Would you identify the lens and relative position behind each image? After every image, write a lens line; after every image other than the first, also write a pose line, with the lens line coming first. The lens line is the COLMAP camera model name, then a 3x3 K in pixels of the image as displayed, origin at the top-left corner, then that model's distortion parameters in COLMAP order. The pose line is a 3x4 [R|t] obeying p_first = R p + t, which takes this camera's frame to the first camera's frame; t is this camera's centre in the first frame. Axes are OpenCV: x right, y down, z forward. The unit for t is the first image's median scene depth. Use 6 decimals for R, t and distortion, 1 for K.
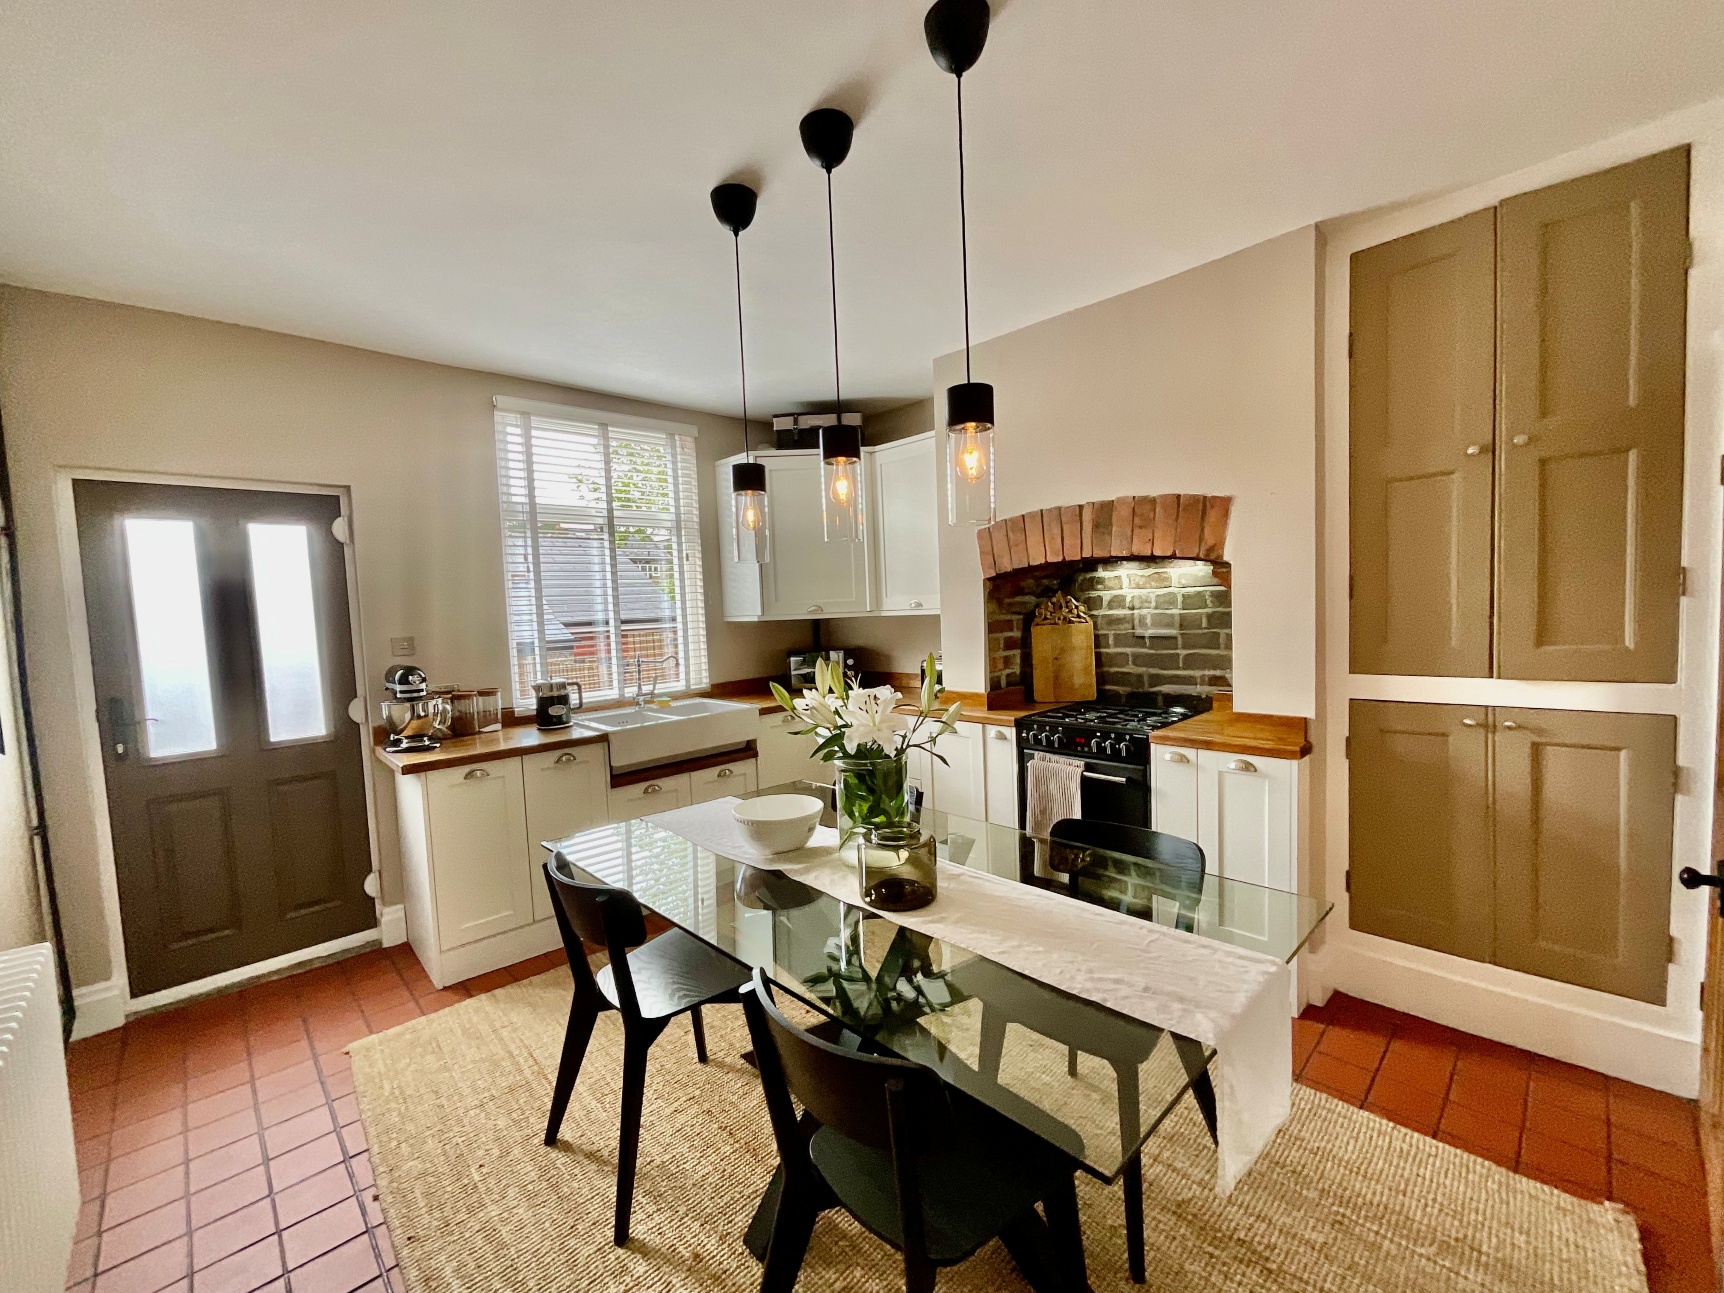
lens RADIAL K [[699.5, 0, 862.0], [0, 699.5, 646.5], [0, 0, 1]] dist [-0.000819, 0.000404]
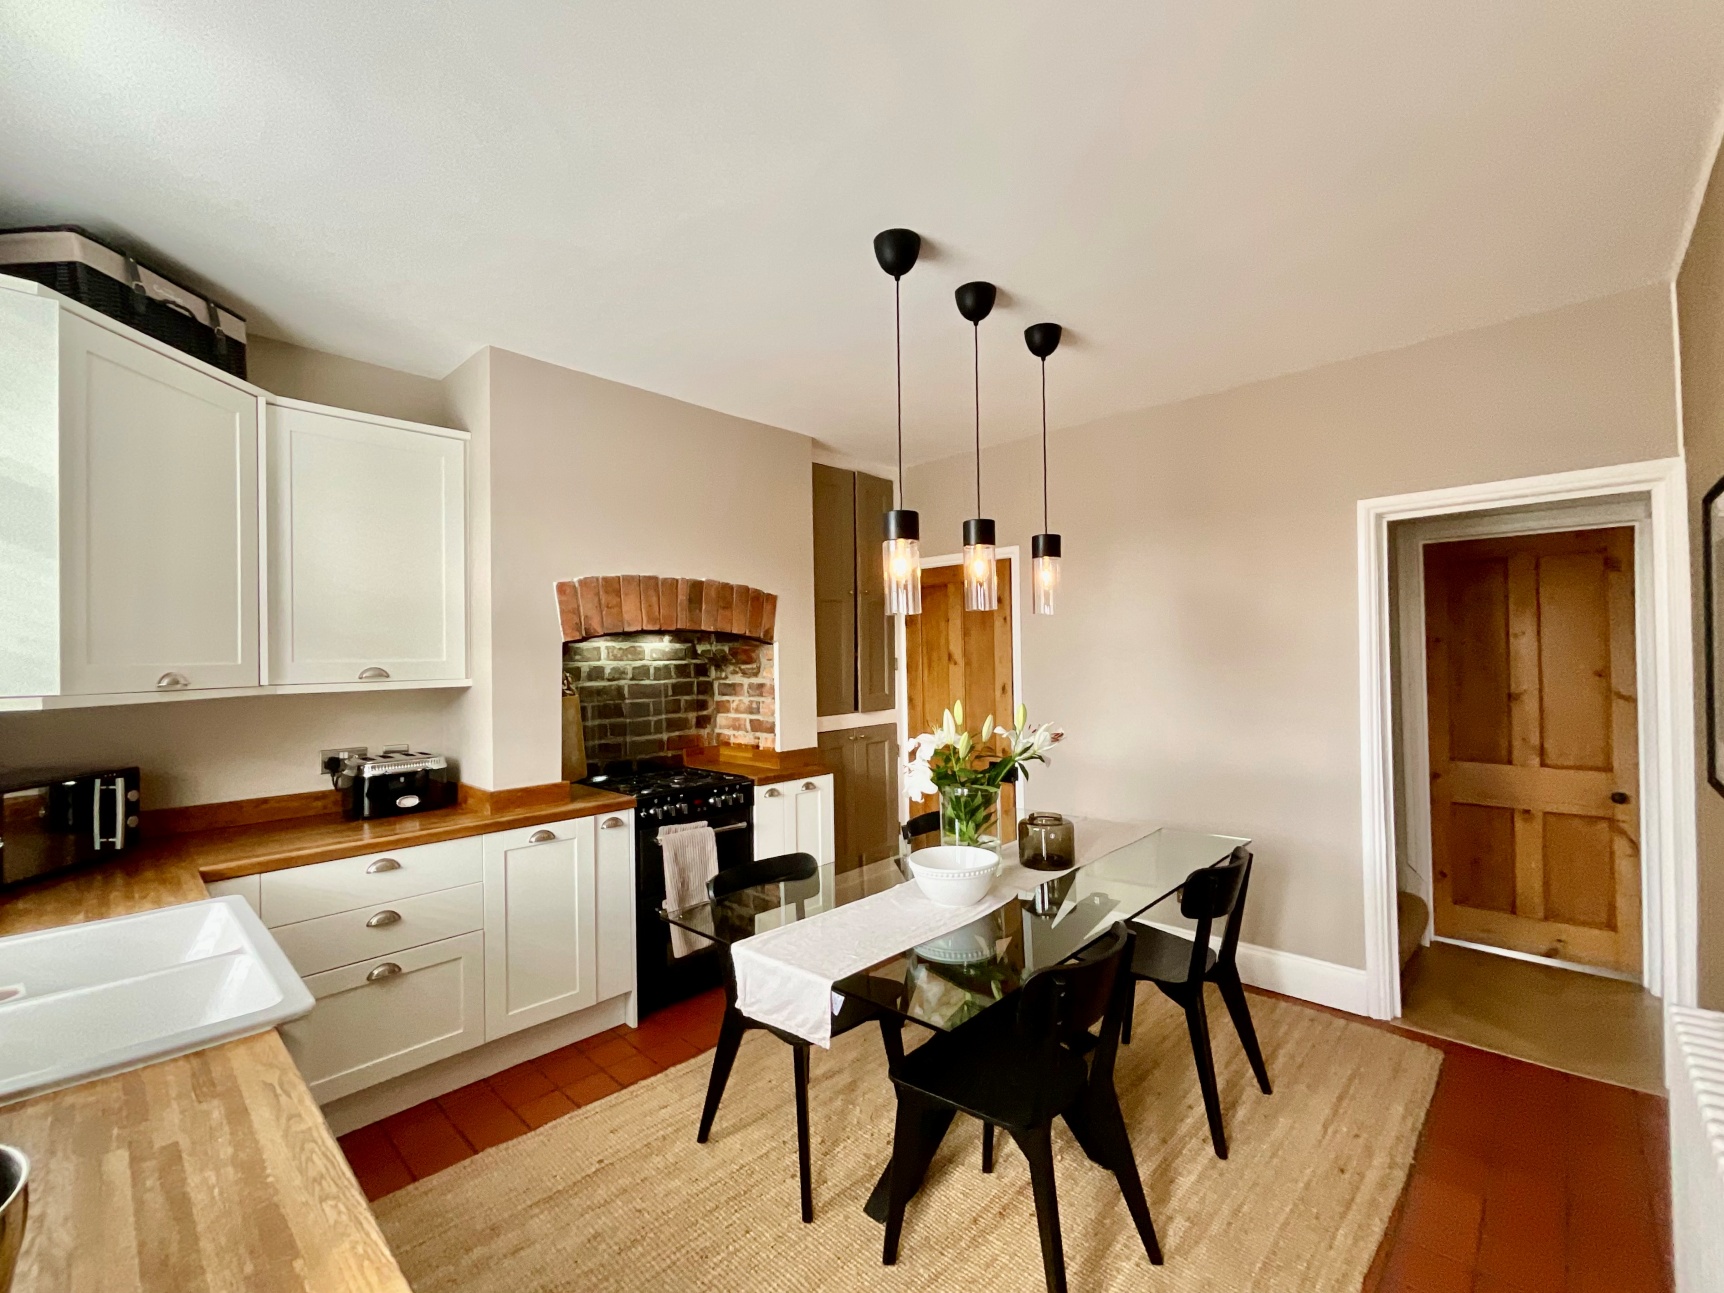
lens RADIAL K [[738.9, 0, 862.0], [0, 738.9, 646.5], [0, 0, 1]] dist [-0.003210, 0.001431]
pose [[-0.042303, 0.054360, 0.997625, -0.737251], [0.076334, 0.995776, -0.051022, -0.020588], [-0.996185, 0.073994, -0.046274, 0.710425]]
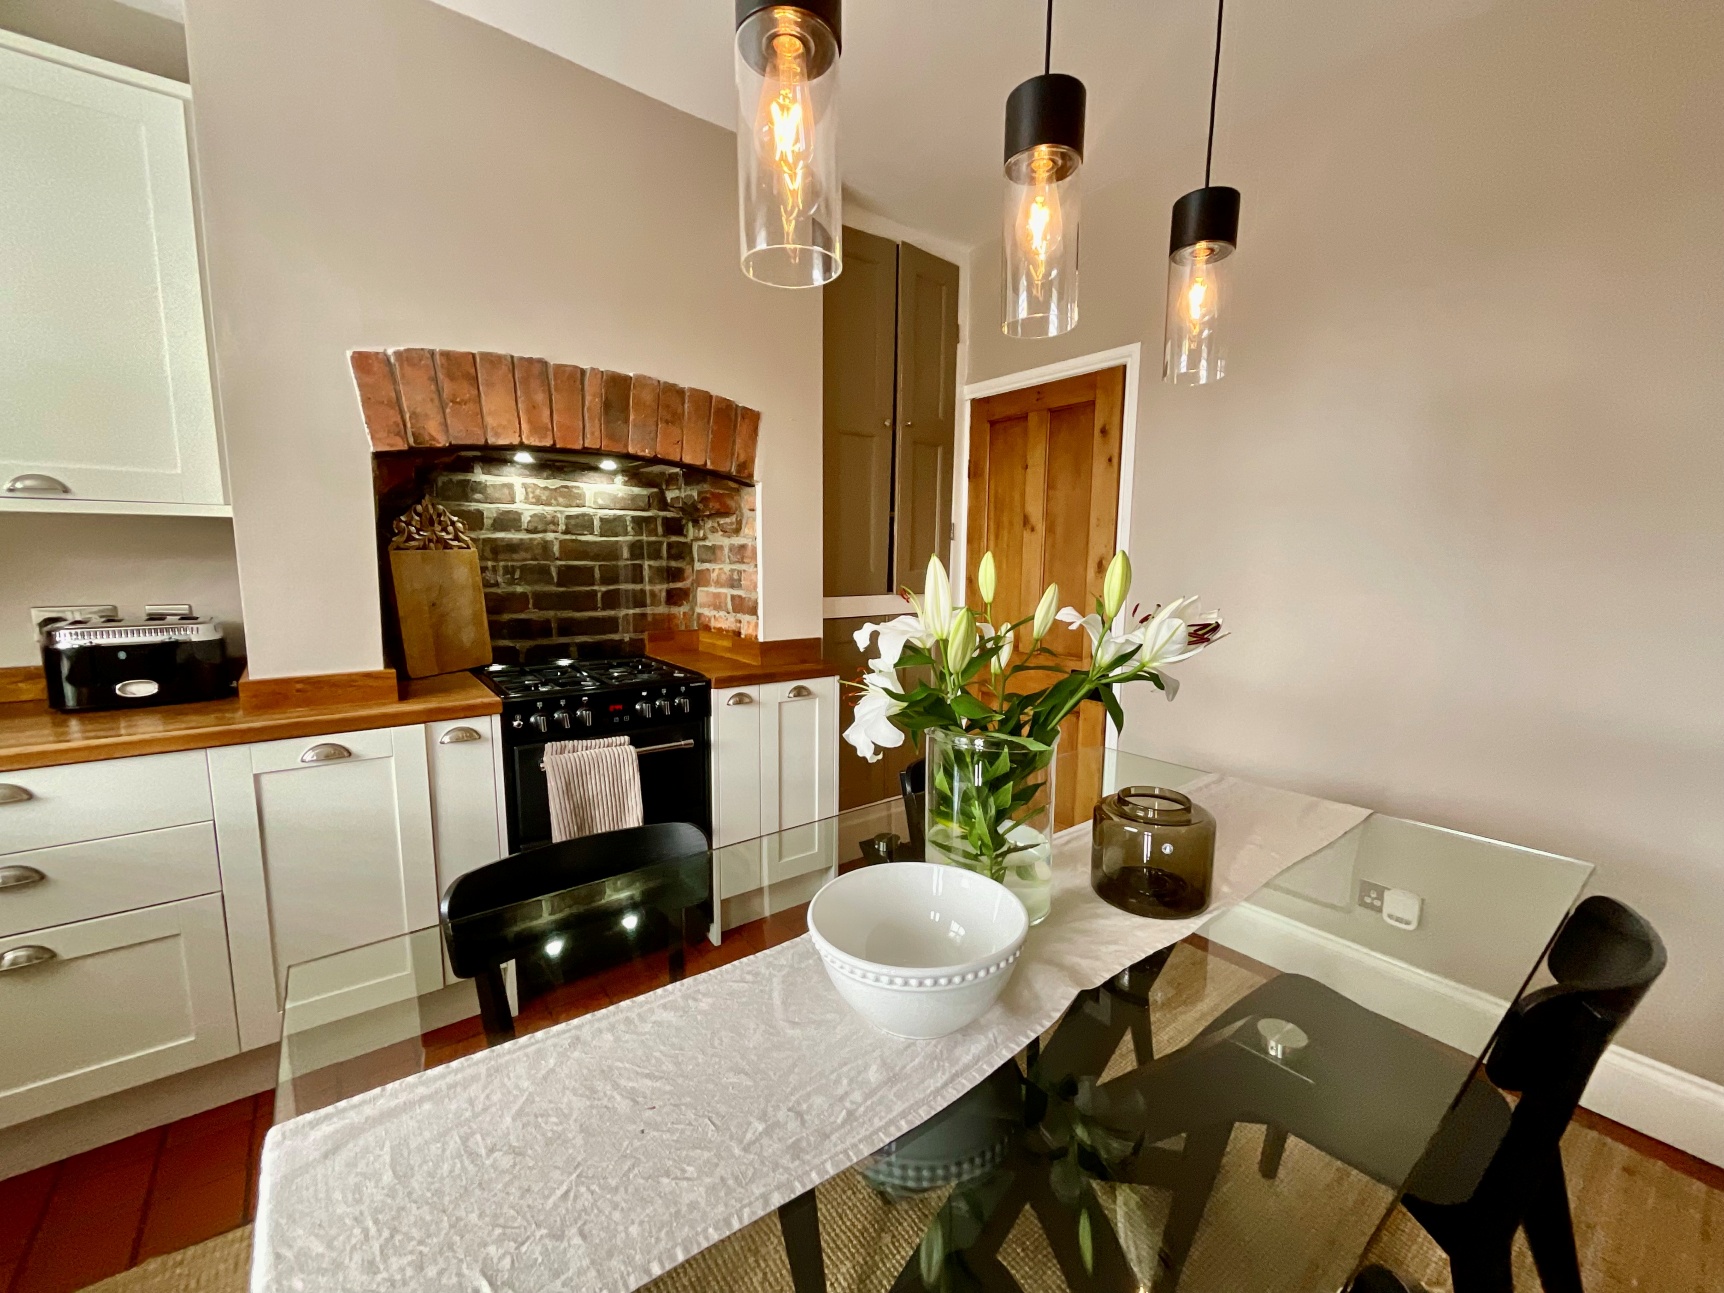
lens RADIAL K [[699.5, 0, 862.0], [0, 699.5, 646.5], [0, 0, 1]] dist [-0.000819, 0.000404]
pose [[0.110205, -0.086641, 0.990125, -0.326183], [0.041553, 0.995724, 0.082506, 0.020682], [-0.993040, 0.032050, 0.113334, 0.601200]]
